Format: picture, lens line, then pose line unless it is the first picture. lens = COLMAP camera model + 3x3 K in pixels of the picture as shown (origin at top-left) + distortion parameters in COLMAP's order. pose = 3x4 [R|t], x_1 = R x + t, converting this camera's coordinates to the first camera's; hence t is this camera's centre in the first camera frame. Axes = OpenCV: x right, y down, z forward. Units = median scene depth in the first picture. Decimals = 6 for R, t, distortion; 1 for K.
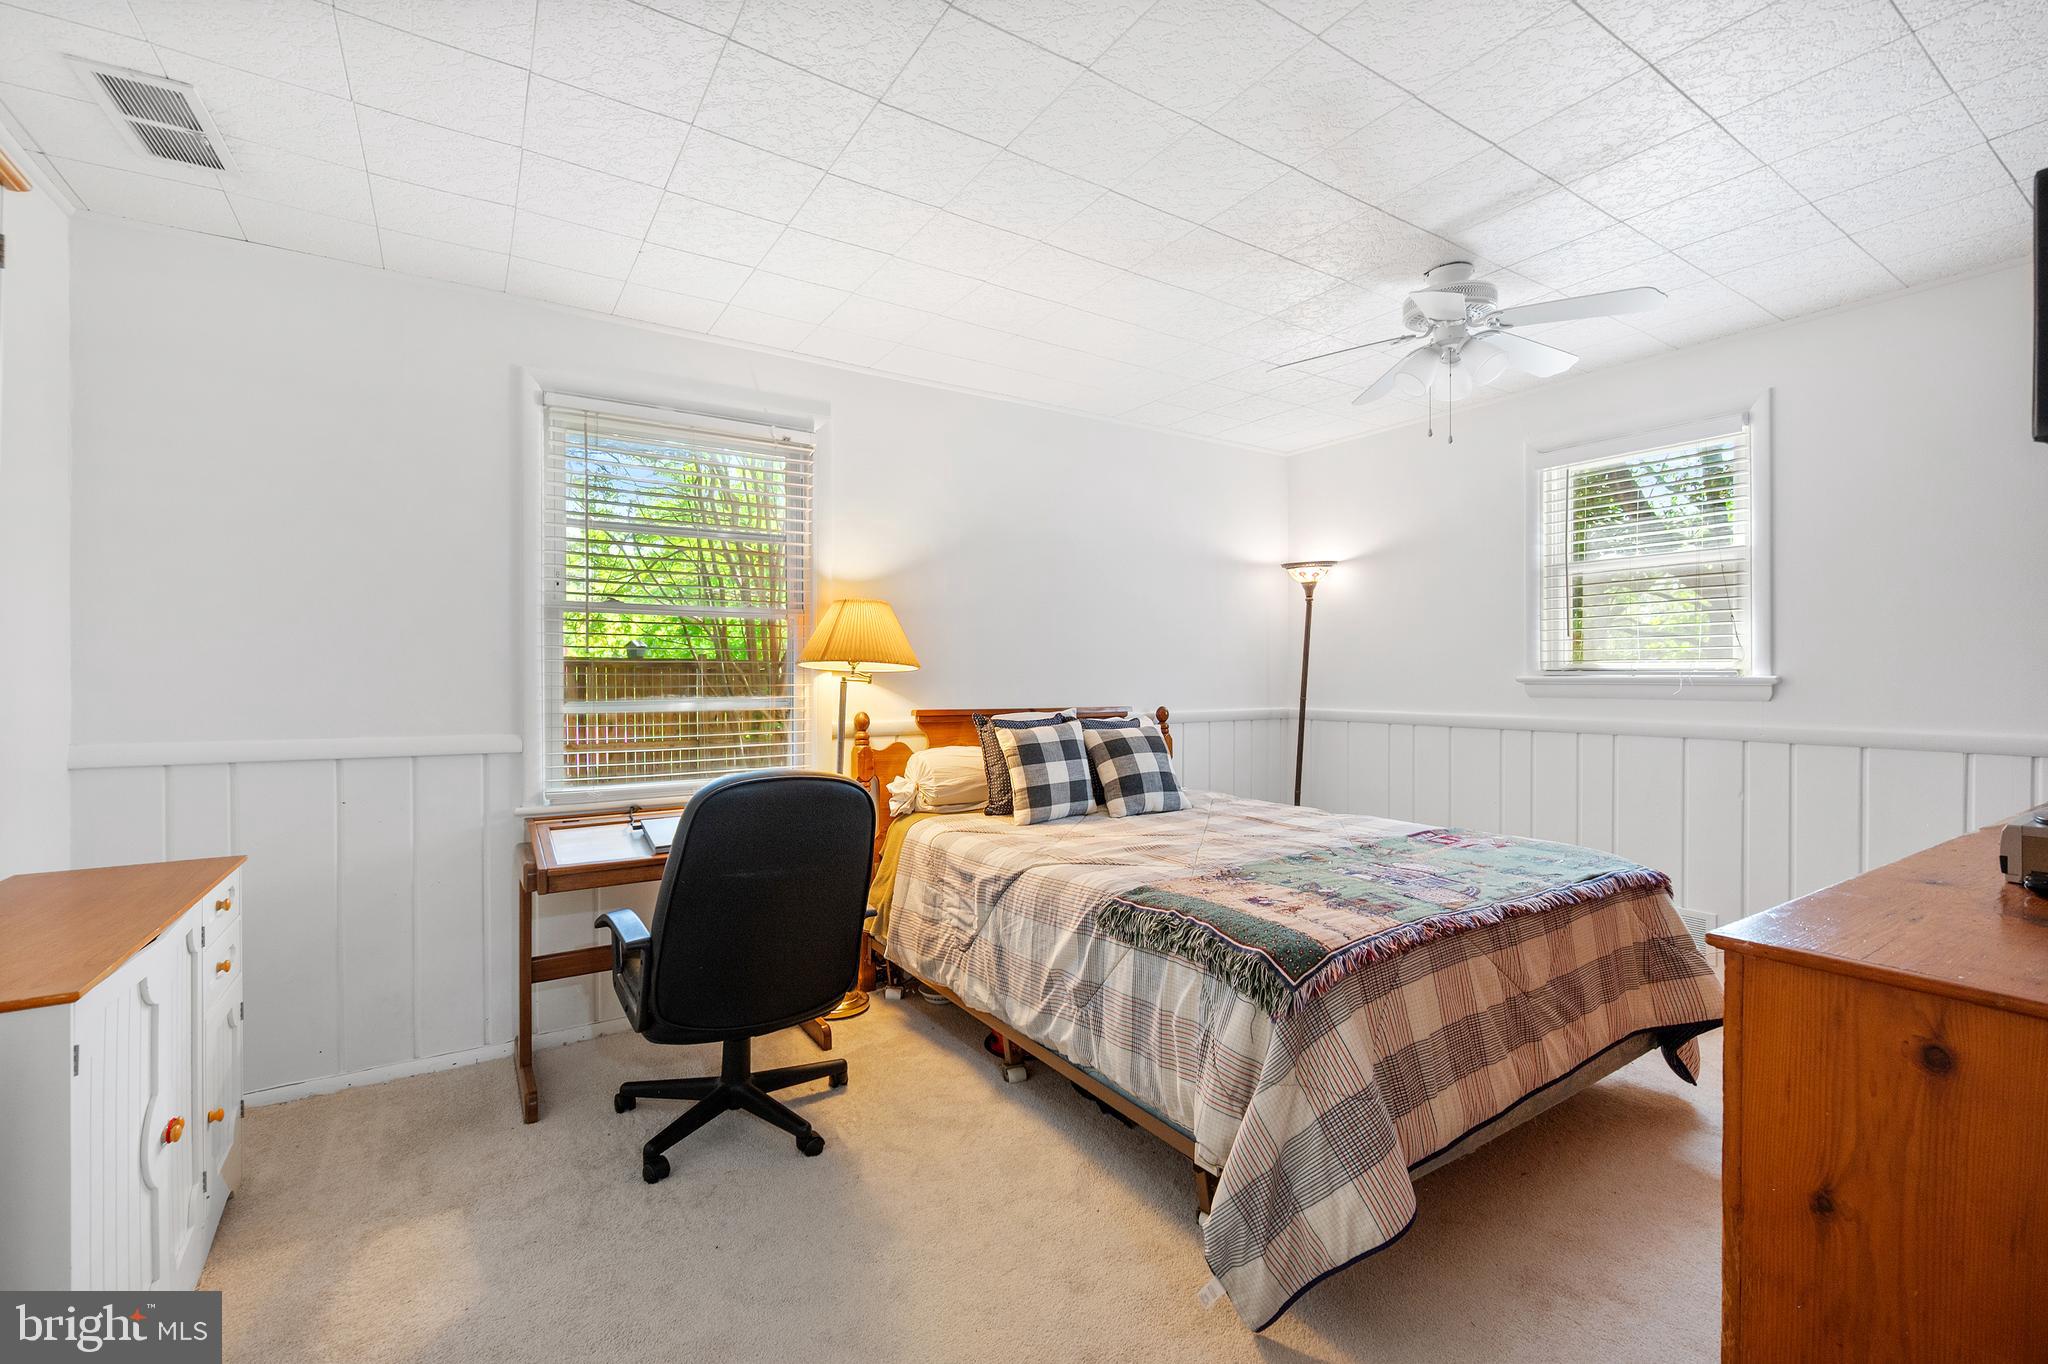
lens RADIAL K [[873.0, 0, 1016.2], [0, 873.0, 673.2], [0, 0, 1]] dist [0.000347, 0.000007]
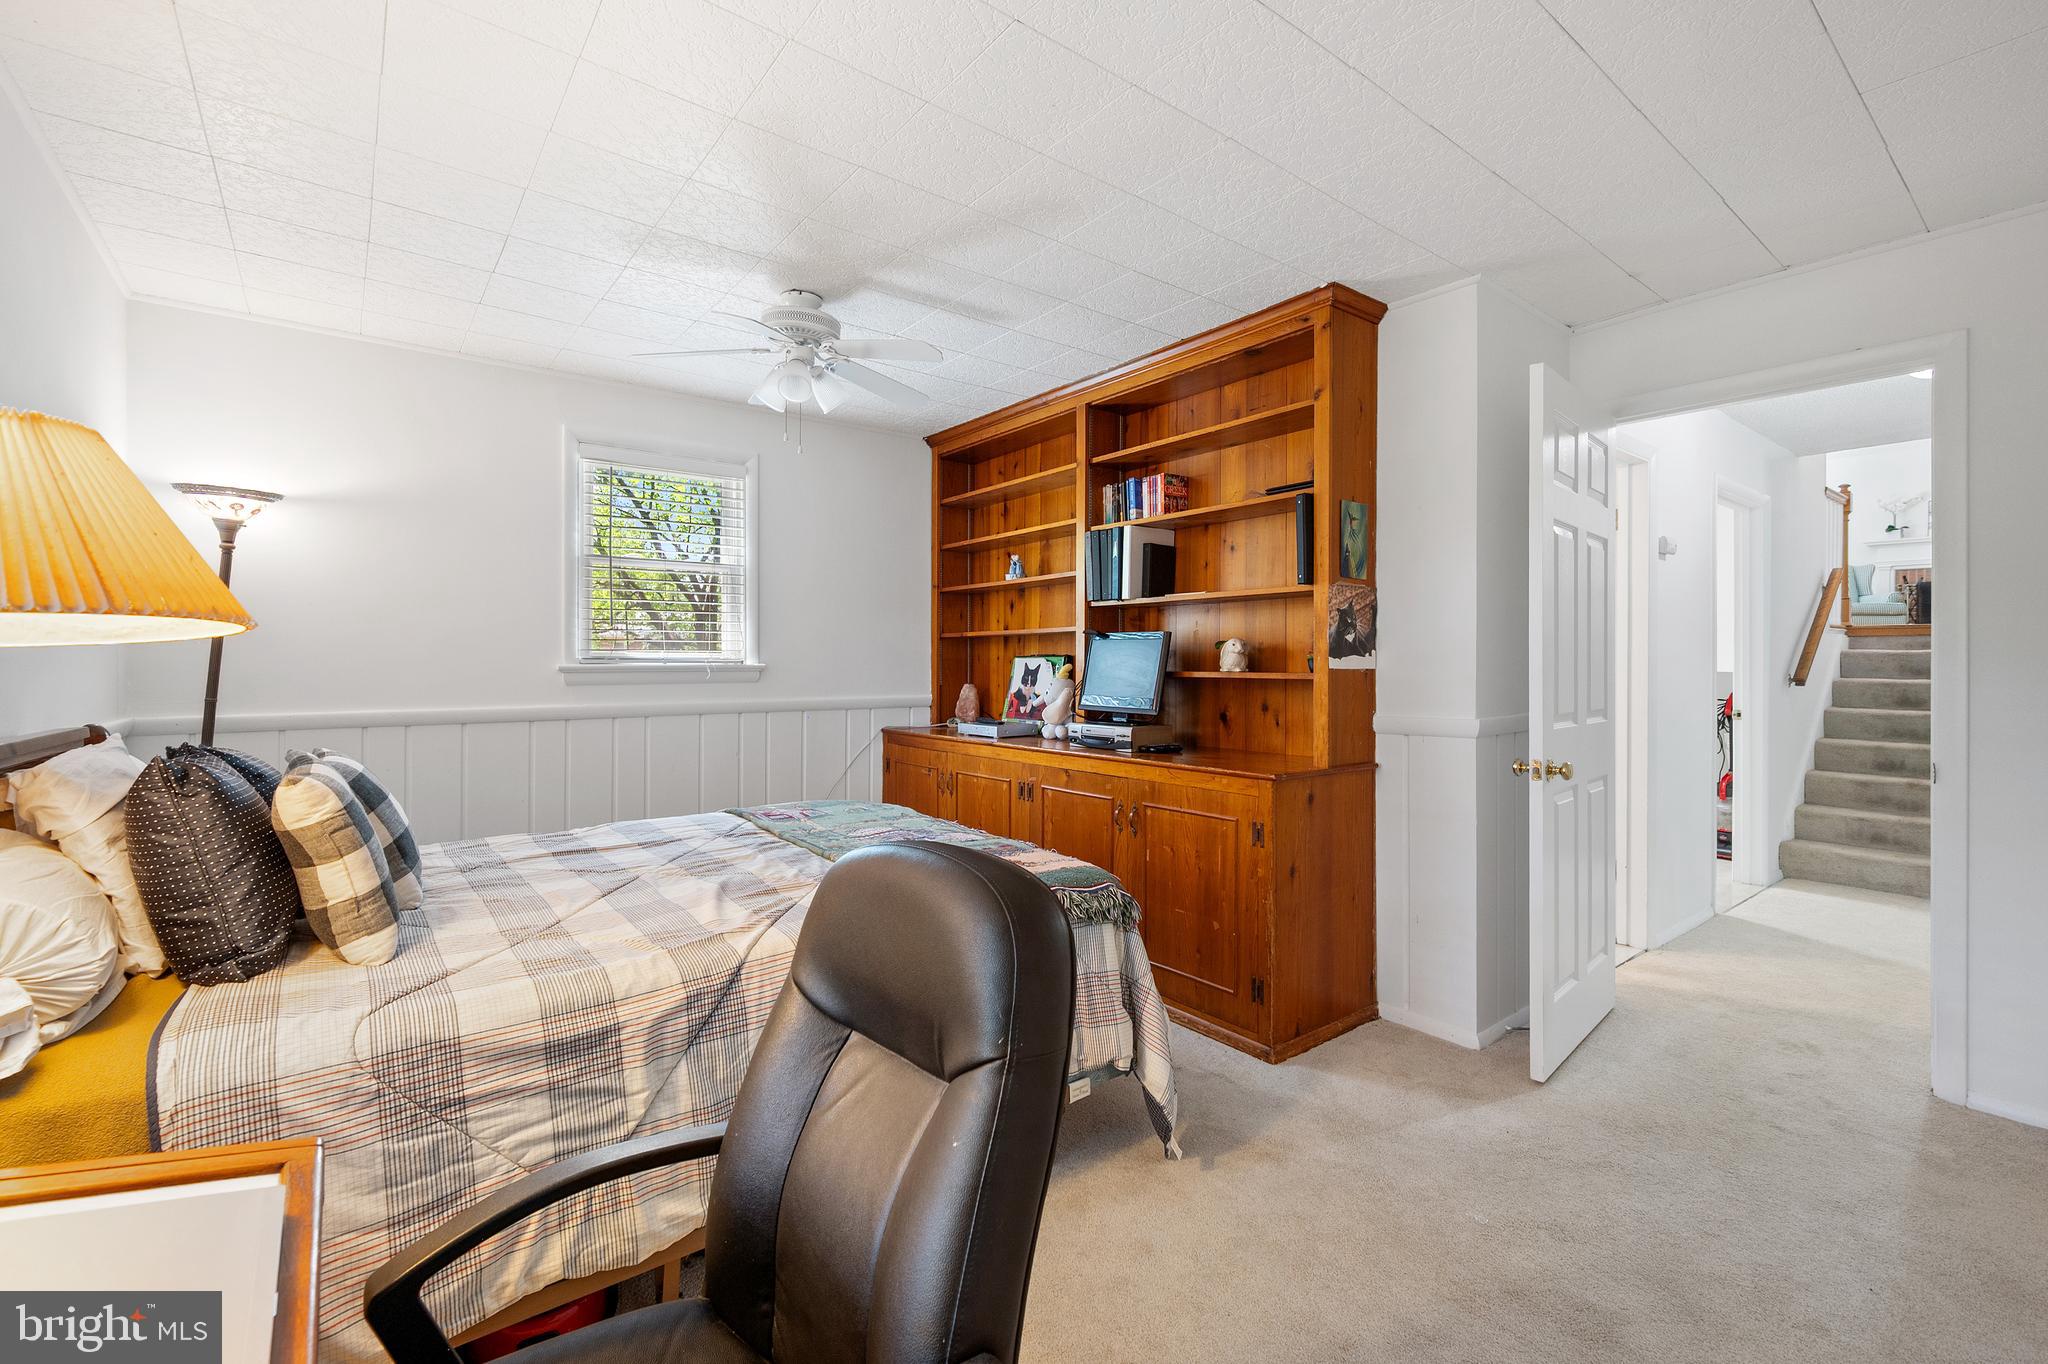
lens RADIAL K [[873.0, 0, 1016.2], [0, 873.0, 673.2], [0, 0, 1]] dist [0.000347, 0.000007]
pose [[-0.079856, -0.008801, 0.996768, -0.505481], [-0.001843, 0.999961, 0.008682, 0.004033], [-0.996805, -0.001144, -0.079869, 0.657198]]
